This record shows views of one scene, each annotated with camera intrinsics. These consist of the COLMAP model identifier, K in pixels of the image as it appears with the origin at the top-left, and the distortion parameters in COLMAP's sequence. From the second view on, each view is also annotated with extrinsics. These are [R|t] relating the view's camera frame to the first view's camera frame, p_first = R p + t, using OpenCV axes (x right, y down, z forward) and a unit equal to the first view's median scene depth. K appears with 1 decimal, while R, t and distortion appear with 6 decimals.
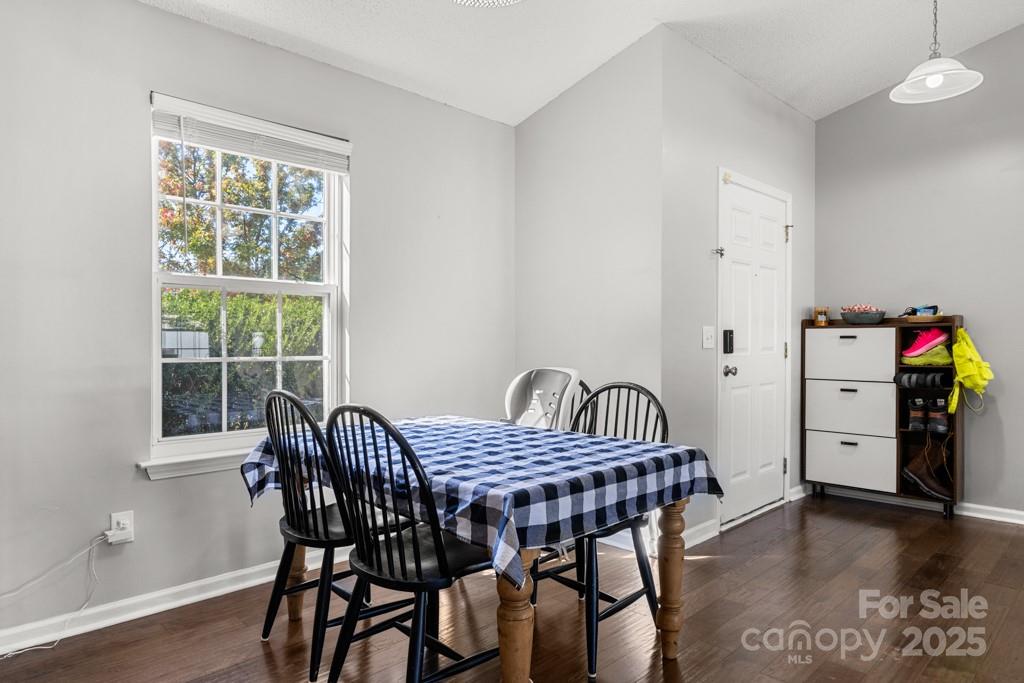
lens RADIAL K [[645.0, 0, 511.7], [0, 645.0, 341.1], [0, 0, 1]] dist [-0.002239, -0.001079]
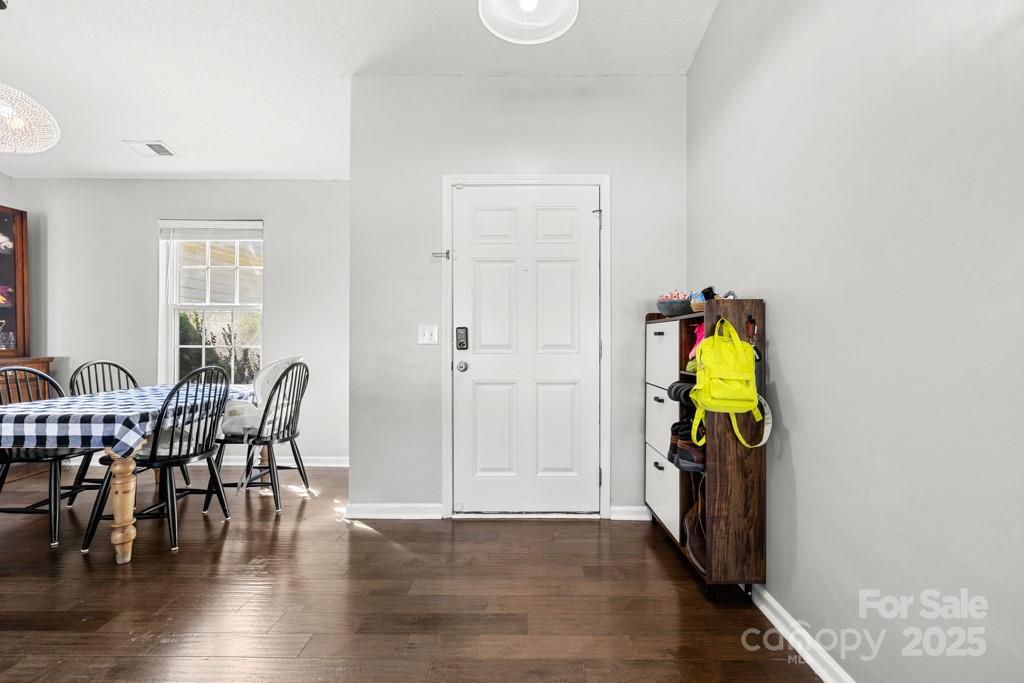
lens RADIAL K [[459.4, 0, 512.0], [0, 459.4, 337.7], [0, 0, 1]] dist [-0.003116, -0.000431]
pose [[0.690078, -0.002630, -0.723730, 1.174146], [-0.006257, 0.999934, -0.009599, 0.007482], [0.723708, 0.011153, 0.690017, 0.685017]]
